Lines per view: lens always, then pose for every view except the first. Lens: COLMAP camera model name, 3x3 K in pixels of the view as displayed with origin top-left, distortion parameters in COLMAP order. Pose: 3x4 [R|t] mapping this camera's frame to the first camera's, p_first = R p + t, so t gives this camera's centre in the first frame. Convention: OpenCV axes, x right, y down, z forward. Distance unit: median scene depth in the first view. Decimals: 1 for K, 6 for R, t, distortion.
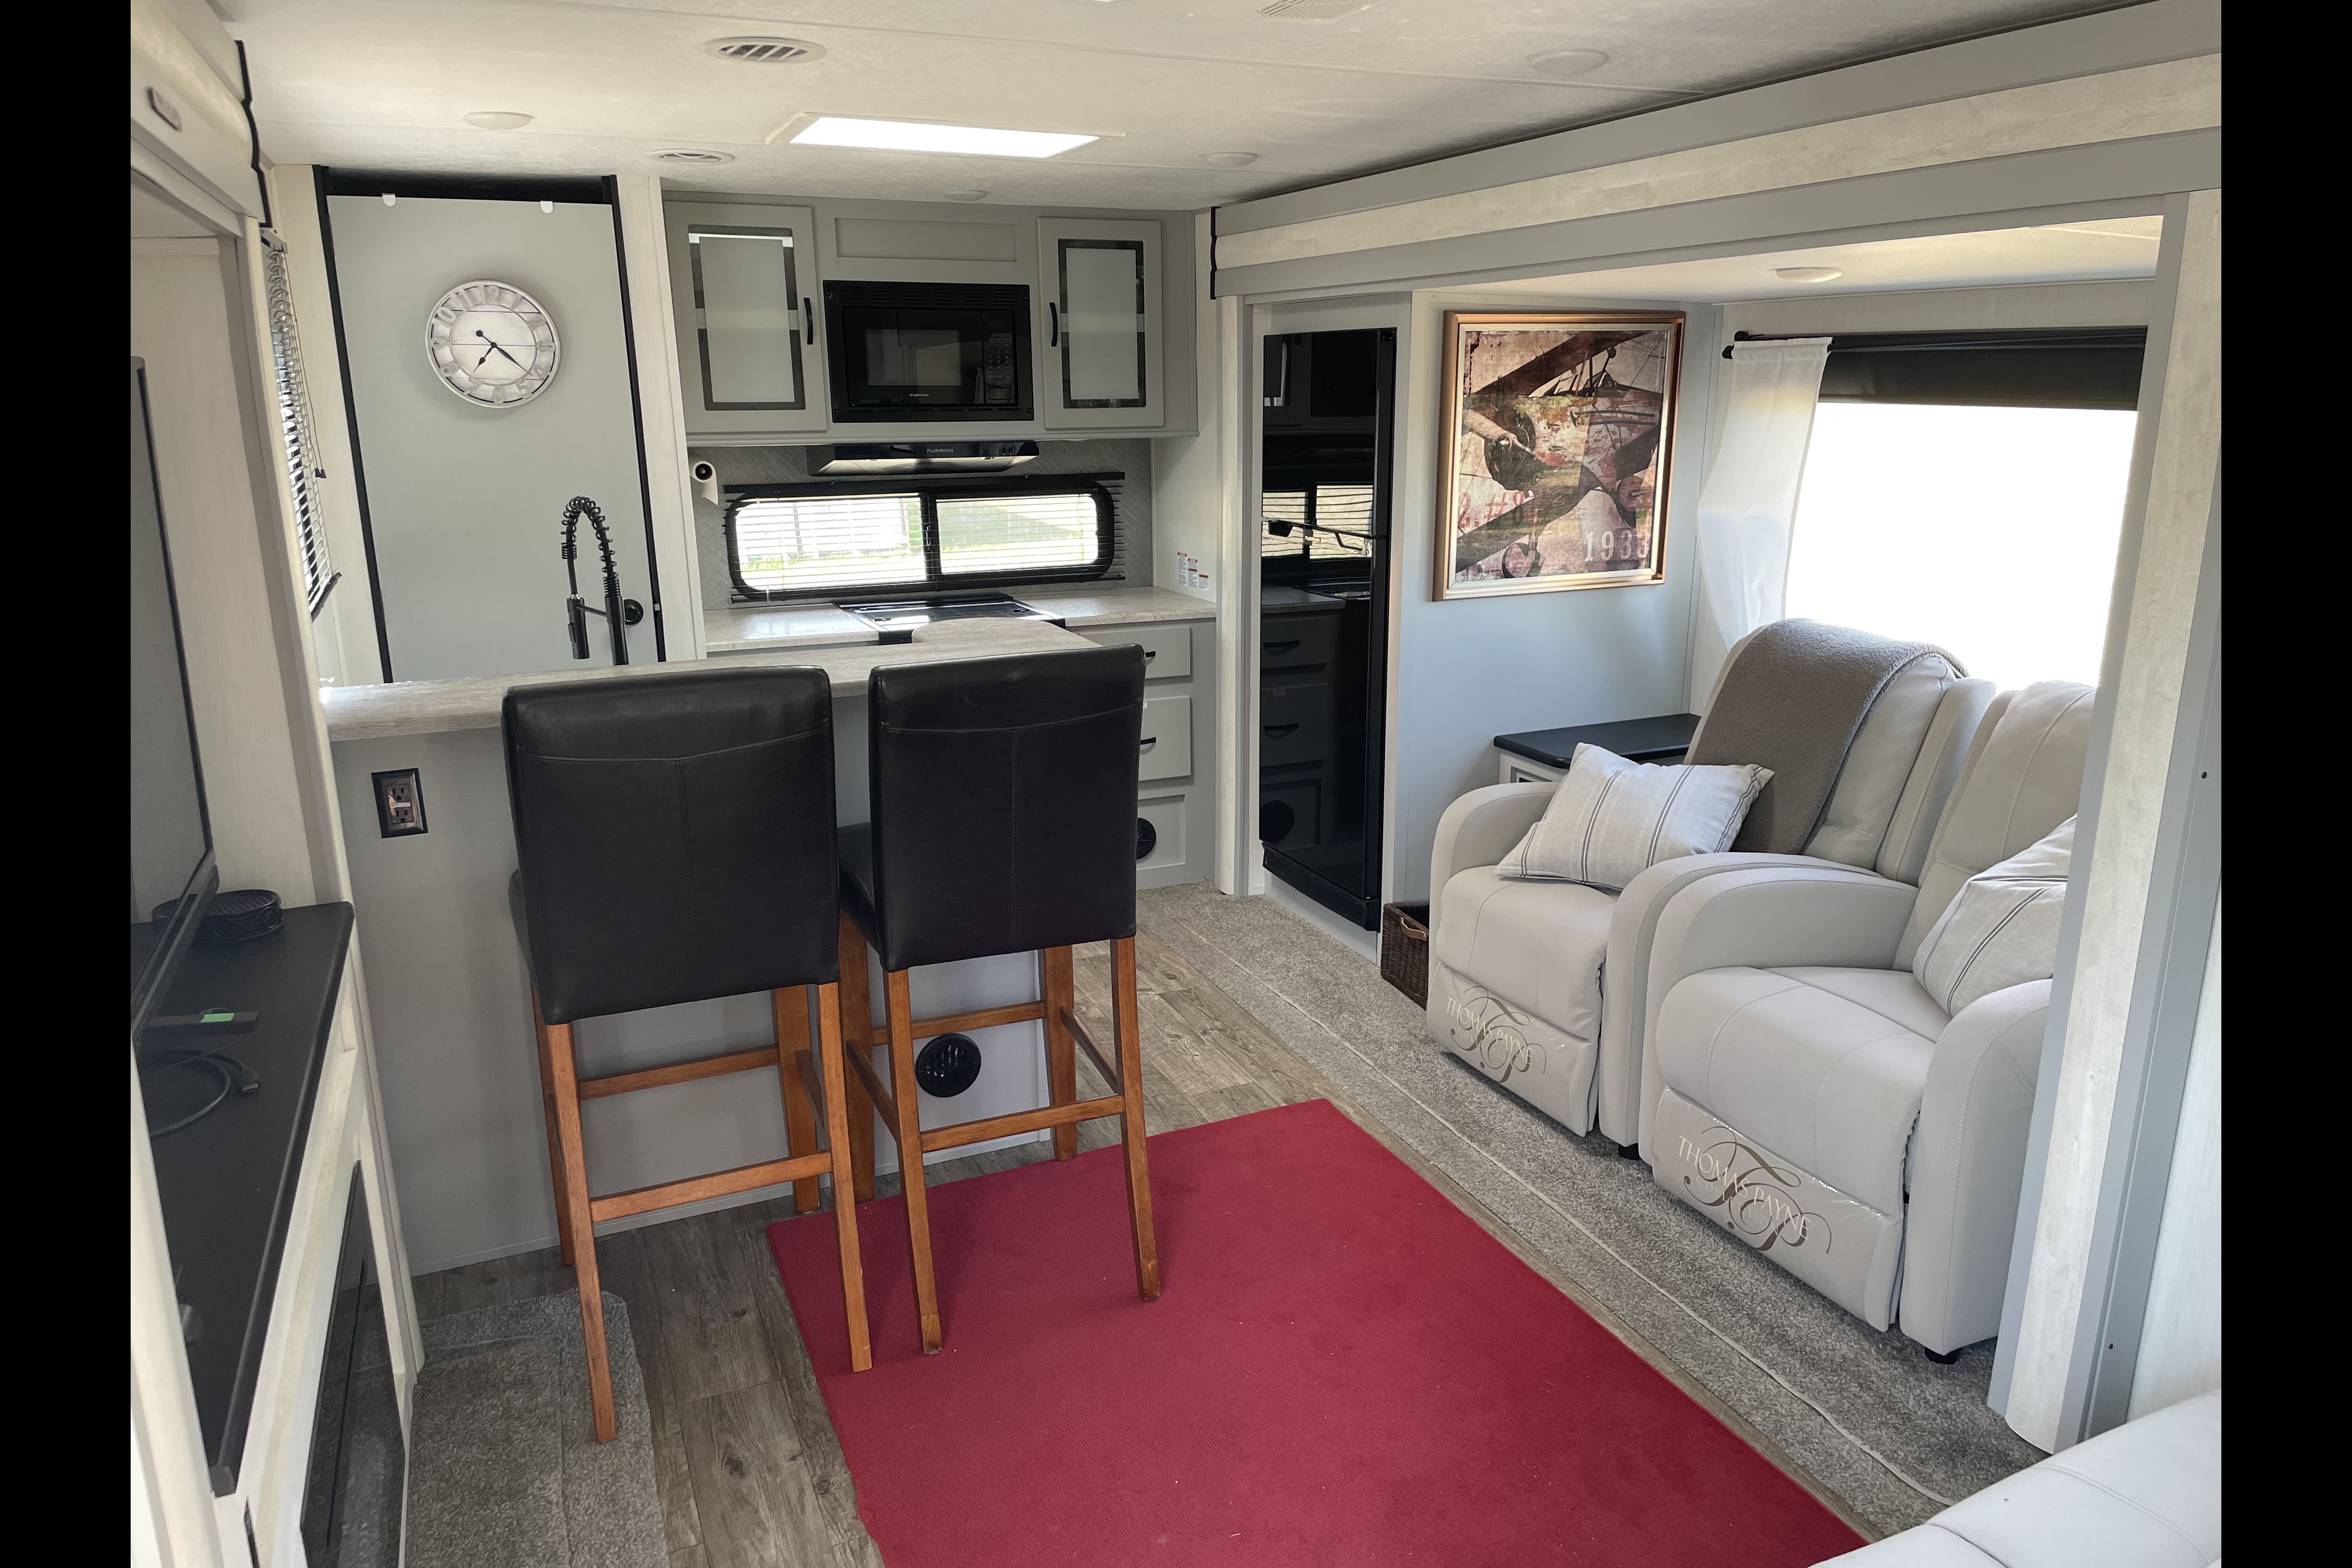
lens RADIAL K [[1548.6, 0, 1176.0], [0, 1548.6, 784.0], [0, 0, 1]] dist [0.104690, -0.127833]
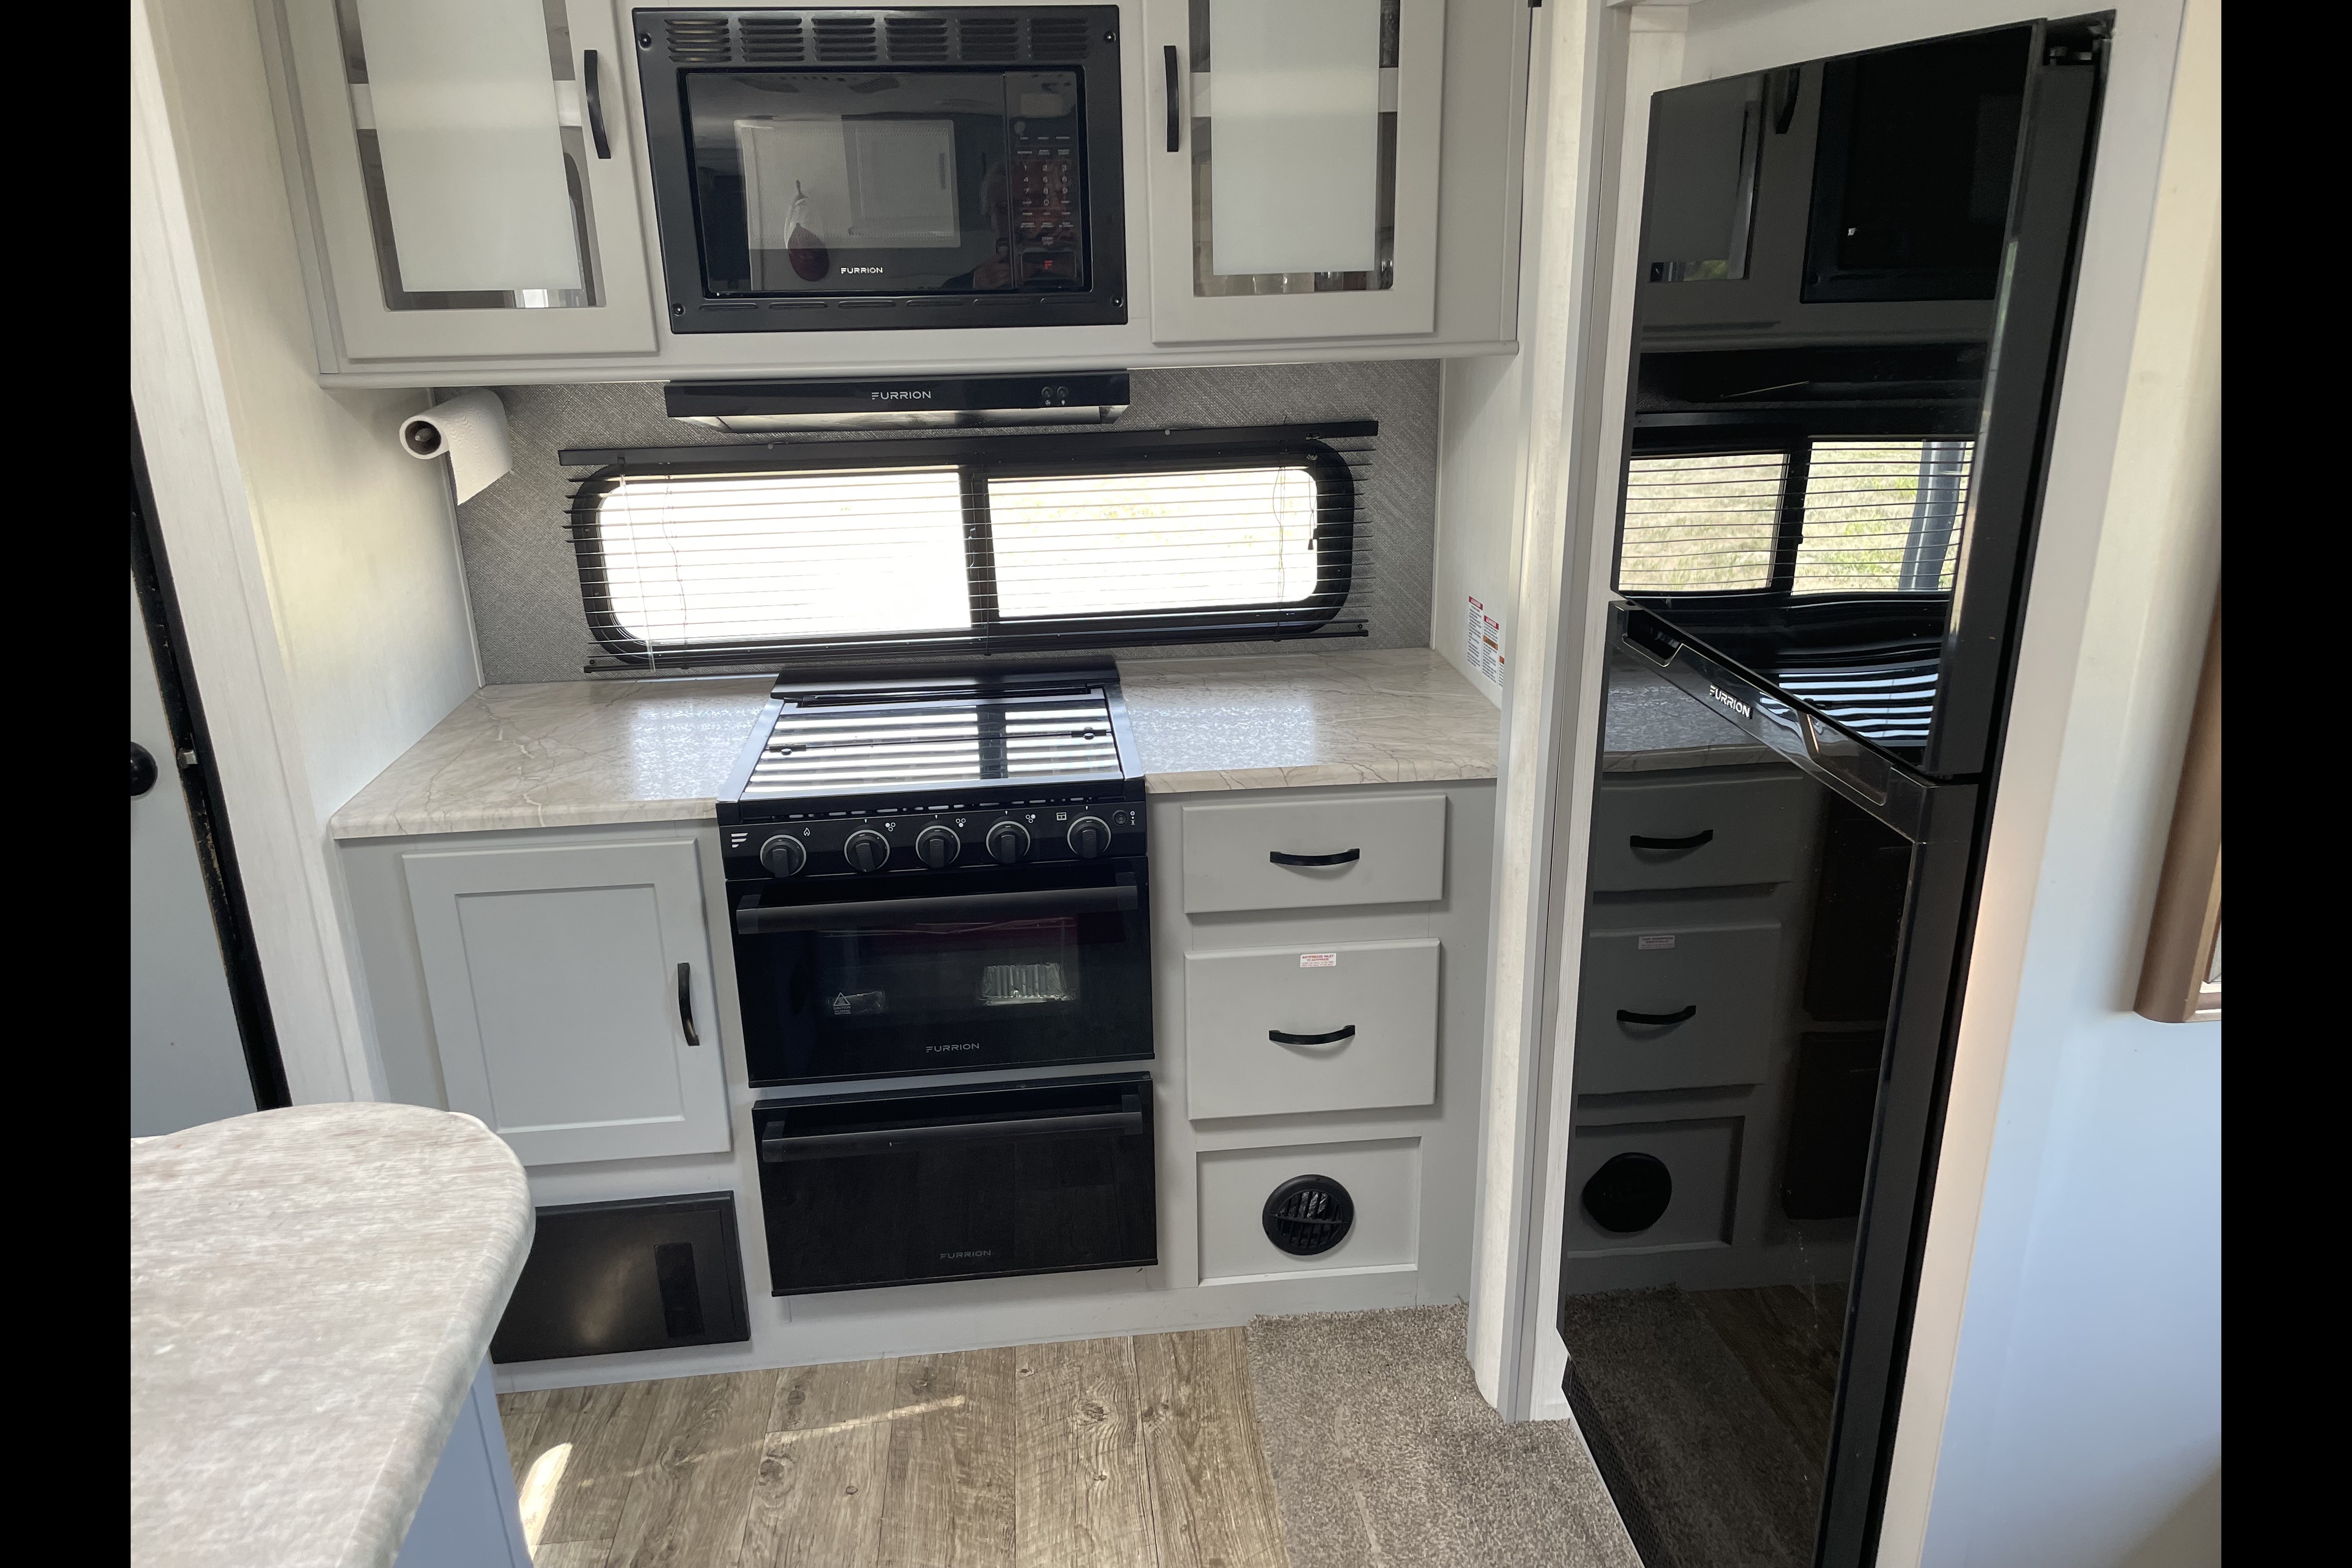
lens RADIAL K [[1548.6, 0, 1176.0], [0, 1548.6, 784.0], [0, 0, 1]] dist [0.104690, -0.127833]
pose [[0.951336, 0.088106, -0.295290, 0.066283], [-0.062446, 0.993493, 0.095247, -0.141291], [0.301761, -0.072172, 0.950648, 0.550196]]
